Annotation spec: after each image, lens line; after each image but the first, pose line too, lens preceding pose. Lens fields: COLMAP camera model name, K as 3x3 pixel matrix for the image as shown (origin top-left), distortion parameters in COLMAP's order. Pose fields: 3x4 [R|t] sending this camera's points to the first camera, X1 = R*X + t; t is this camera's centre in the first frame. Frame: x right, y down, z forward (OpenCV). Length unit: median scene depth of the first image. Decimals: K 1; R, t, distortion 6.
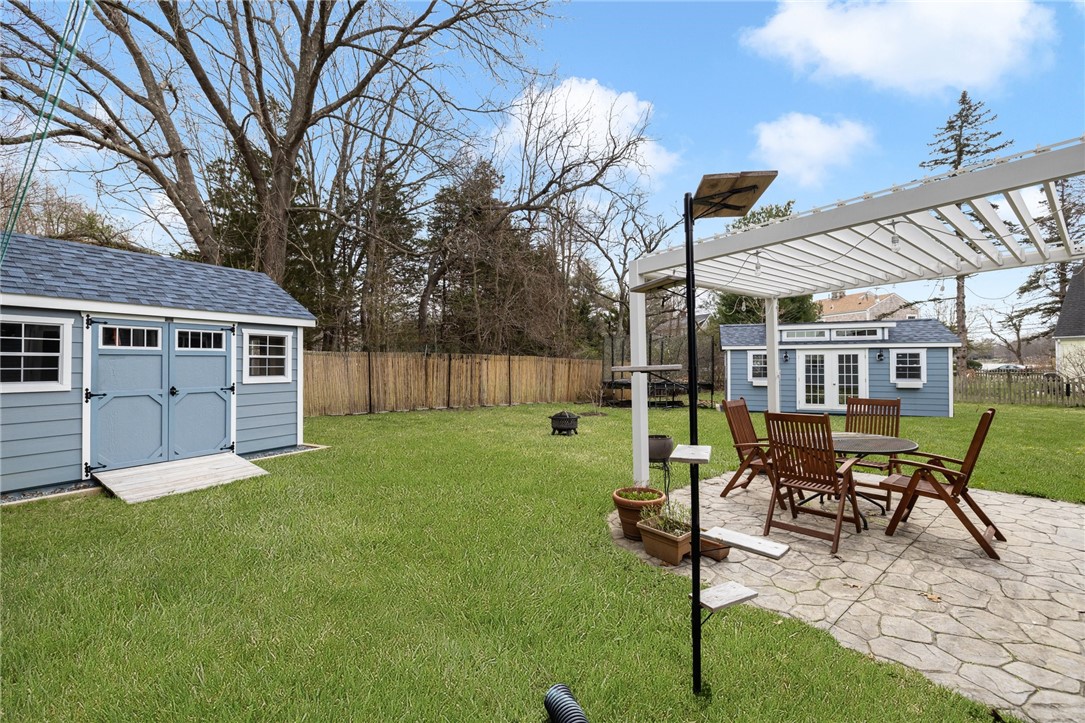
lens RADIAL K [[449.3, 0, 537.2], [0, 449.3, 357.9], [0, 0, 1]] dist [-0.002721, 0.000470]
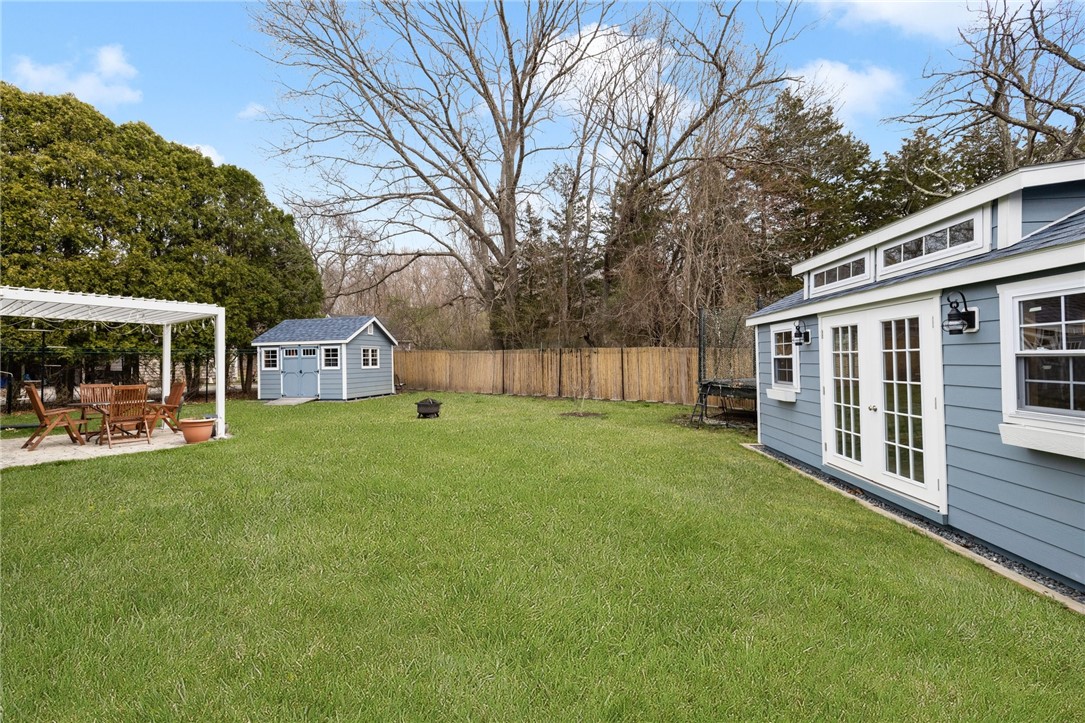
lens RADIAL K [[449.3, 0, 538.4], [0, 449.3, 359.0], [0, 0, 1]] dist [-0.002721, 0.000470]
pose [[0.293346, -0.005239, -0.955992, 0.941387], [0.028390, 0.999592, 0.003234, 0.012641], [0.955585, -0.028089, 0.293375, 0.676144]]
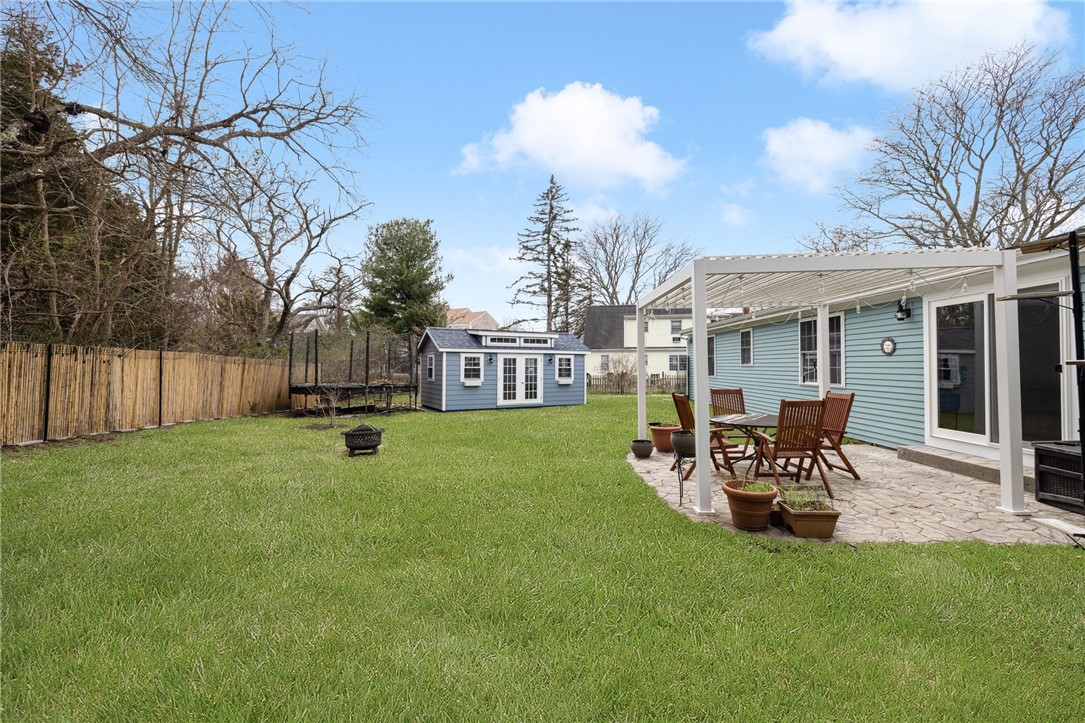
lens RADIAL K [[449.3, 0, 534.1], [0, 449.3, 357.8], [0, 0, 1]] dist [-0.002721, 0.000470]
pose [[0.648428, 0.018983, 0.761039, -0.248905], [-0.014083, 0.999817, -0.012940, 0.006742], [-0.761146, -0.002328, 0.648577, 0.195794]]
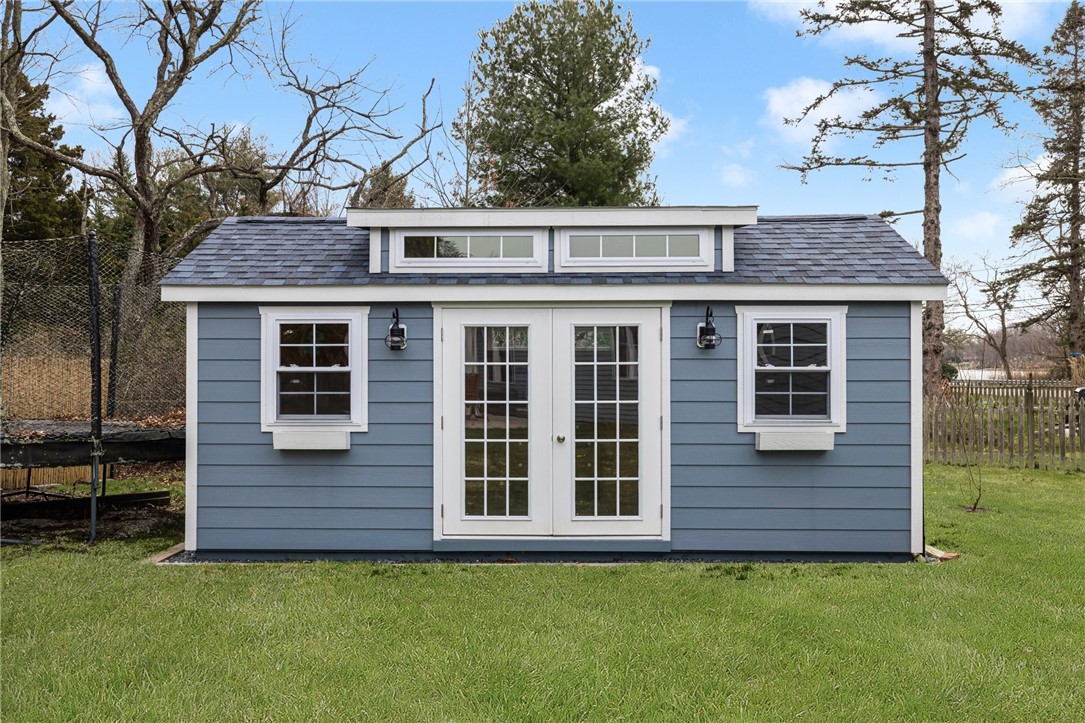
lens RADIAL K [[902.5, 0, 535.2], [0, 902.5, 361.9], [0, 0, 1]] dist [0.004114, 0.000065]
pose [[0.938332, 0.004503, 0.345707, 0.480484], [-0.005982, 0.999977, 0.003212, 0.012252], [-0.345684, -0.005082, 0.938337, 0.527819]]
